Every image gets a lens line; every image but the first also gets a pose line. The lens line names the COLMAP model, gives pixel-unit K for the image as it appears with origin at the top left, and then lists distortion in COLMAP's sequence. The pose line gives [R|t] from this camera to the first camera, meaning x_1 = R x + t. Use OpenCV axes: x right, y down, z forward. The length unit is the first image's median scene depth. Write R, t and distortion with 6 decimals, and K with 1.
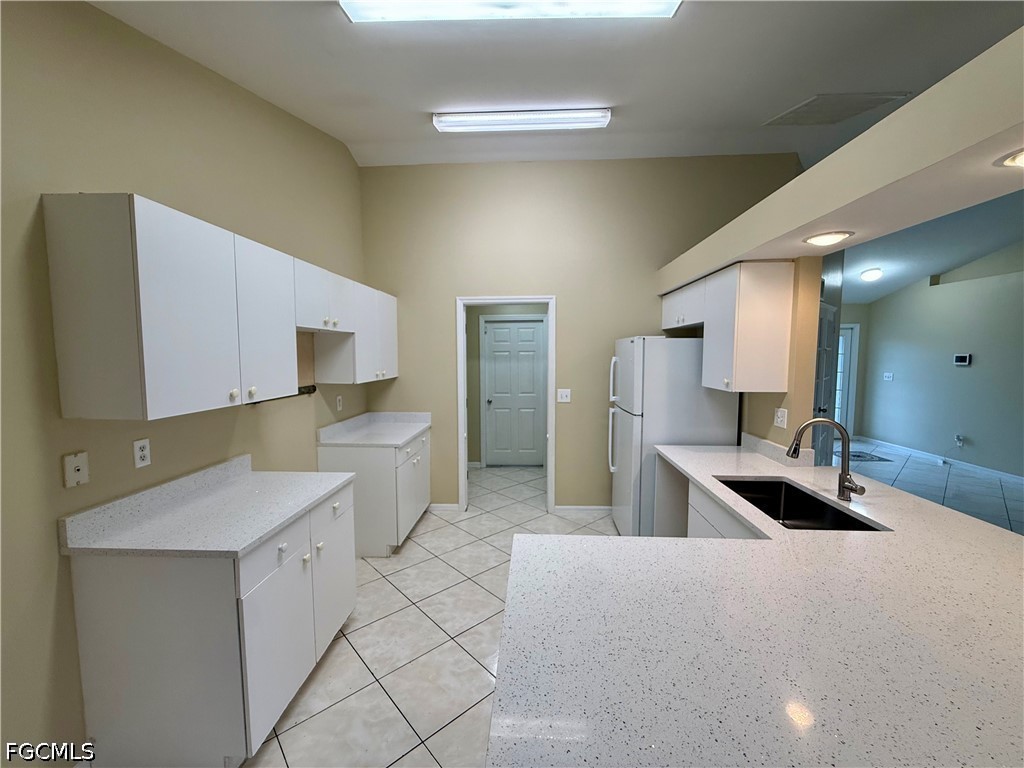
lens RADIAL K [[414.0, 0, 512.0], [0, 414.0, 384.0], [0, 0, 1]] dist [0.000400, 0.000024]
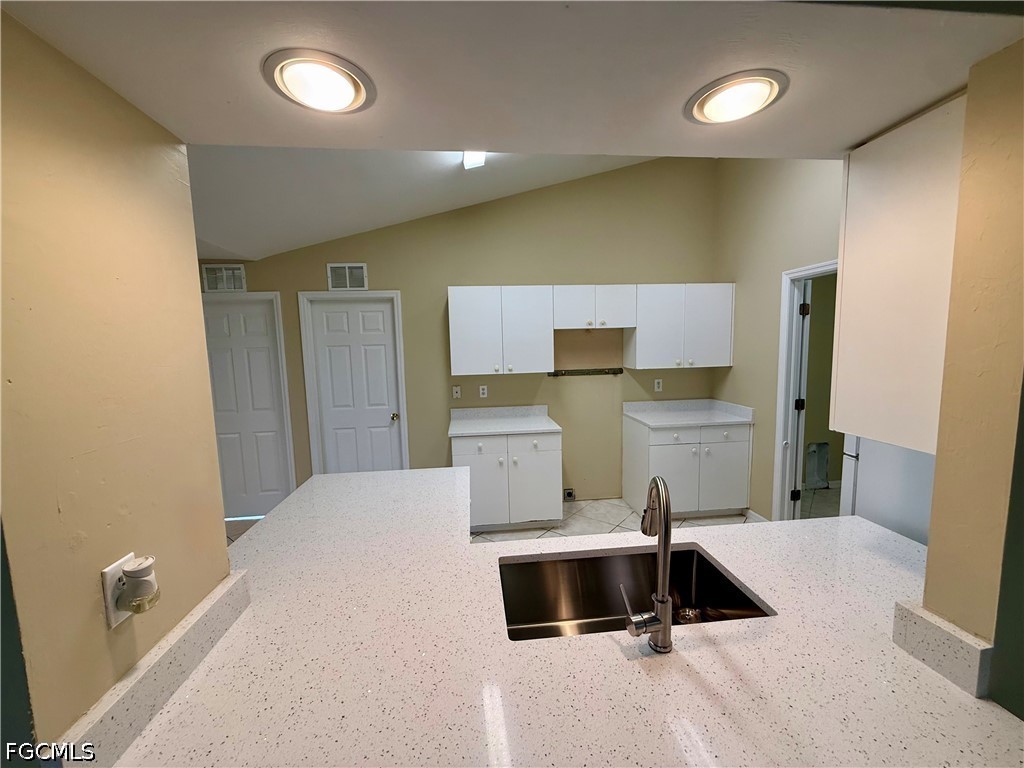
lens RADIAL K [[409.5, 0, 512.9], [0, 409.5, 384.9], [0, 0, 1]] dist [0.000115, 0.000041]
pose [[0.157368, 0.099738, -0.982491, 0.999422], [-0.048880, 0.994454, 0.093123, -0.064574], [0.986330, 0.033369, 0.161371, 0.587204]]
